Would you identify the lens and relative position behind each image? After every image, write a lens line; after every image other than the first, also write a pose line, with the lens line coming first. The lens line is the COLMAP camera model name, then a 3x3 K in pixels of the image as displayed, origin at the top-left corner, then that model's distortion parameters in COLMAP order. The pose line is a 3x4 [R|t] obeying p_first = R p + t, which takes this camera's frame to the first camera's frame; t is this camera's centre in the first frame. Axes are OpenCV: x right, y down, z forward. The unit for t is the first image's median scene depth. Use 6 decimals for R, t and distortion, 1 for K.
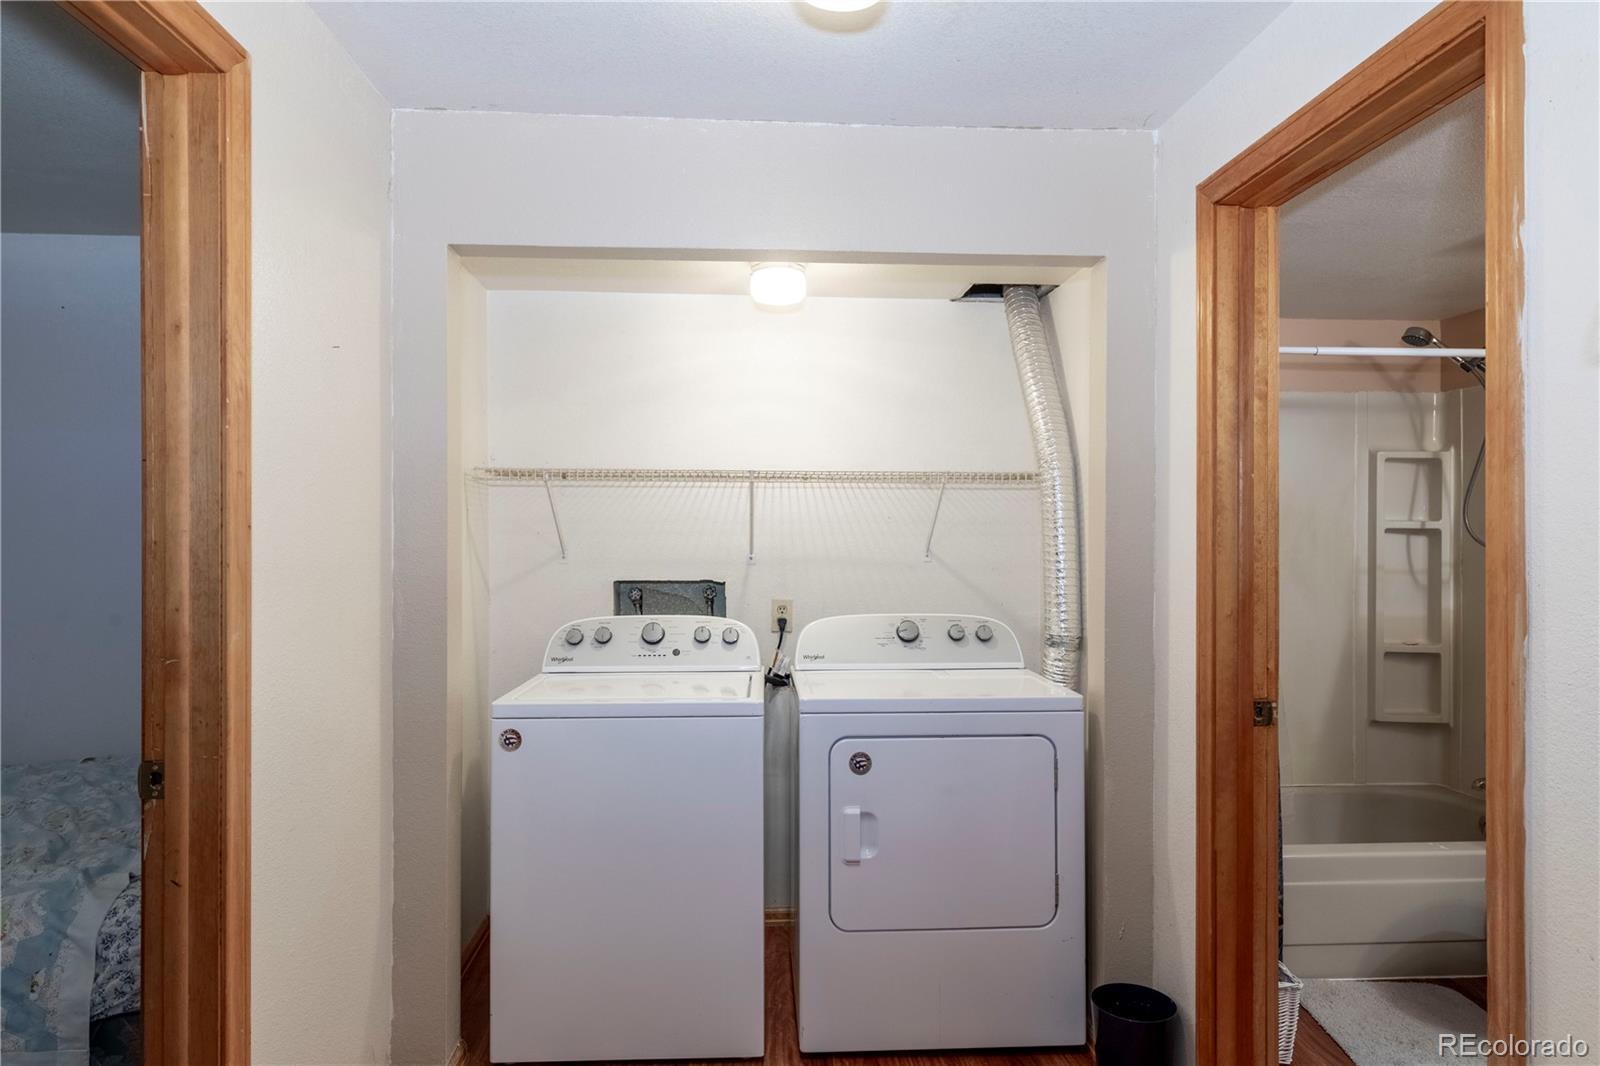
lens RADIAL K [[957.5, 0, 800.0], [0, 957.5, 533.0], [0, 0, 1]] dist [-0.002857, -0.000514]
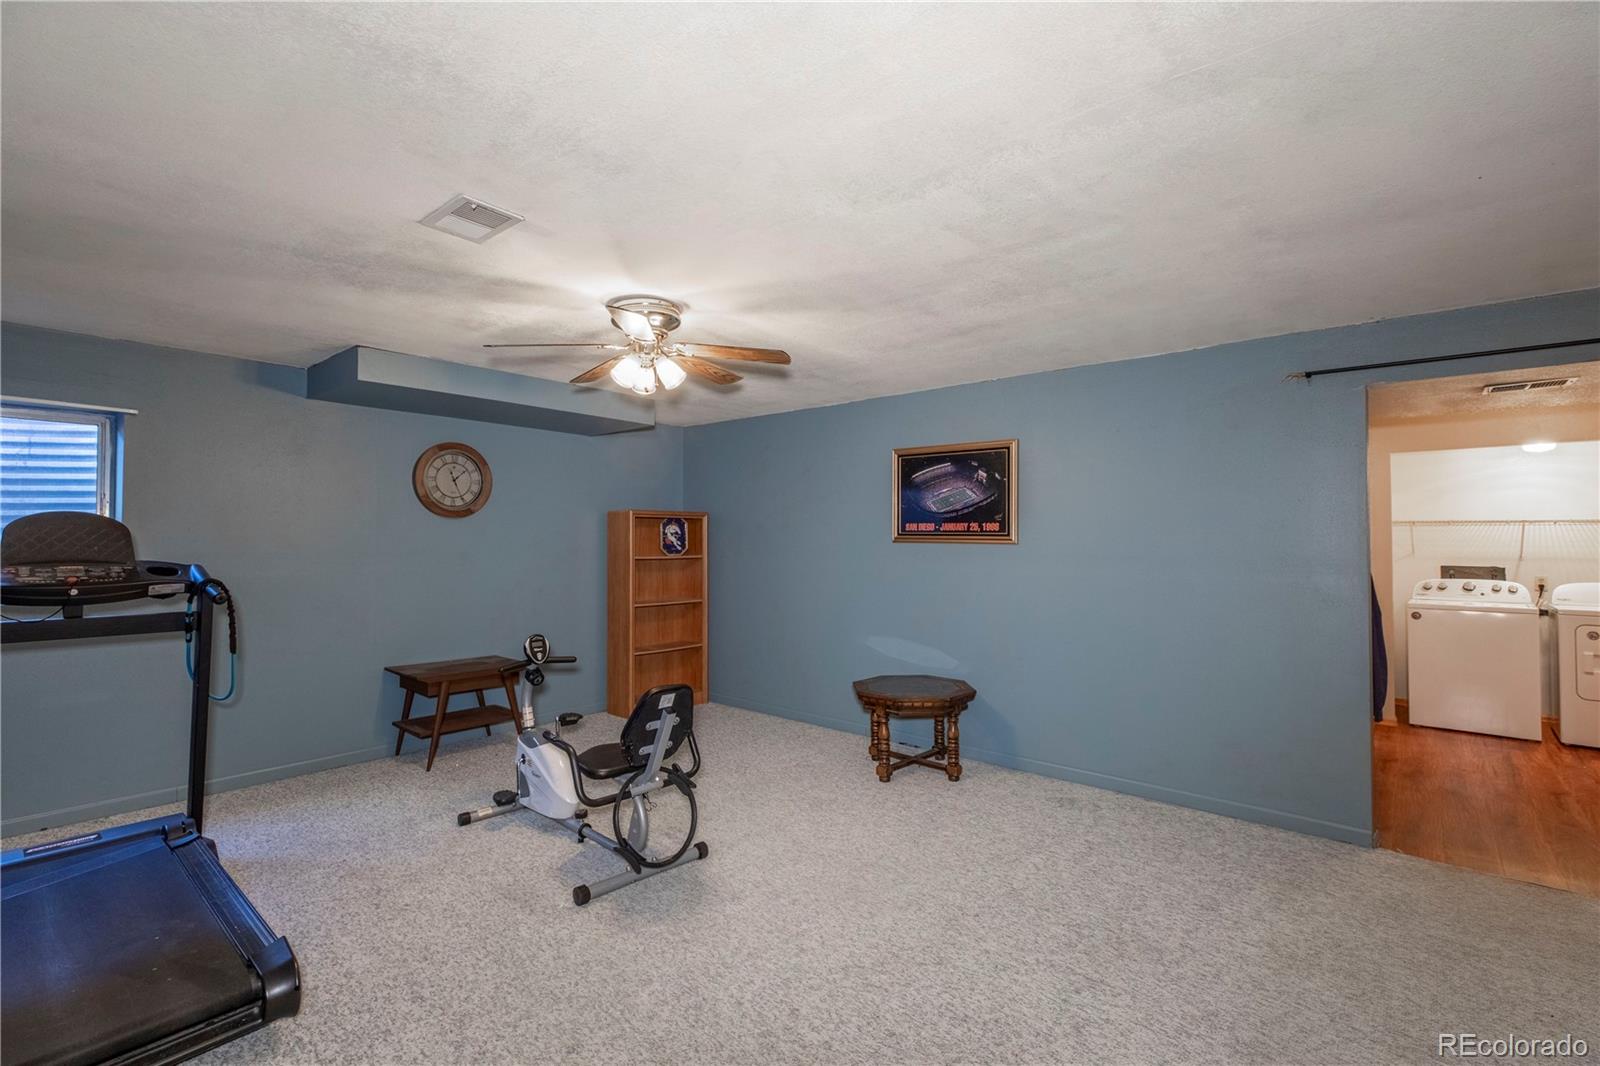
lens RADIAL K [[722.2, 0, 794.1], [0, 722.2, 524.7], [0, 0, 1]] dist [-0.001412, 0.000517]
pose [[0.705778, -0.017598, -0.708214, -0.059982], [-0.003676, 0.999587, -0.028502, 0.005123], [0.708423, 0.022720, 0.705422, -1.546539]]
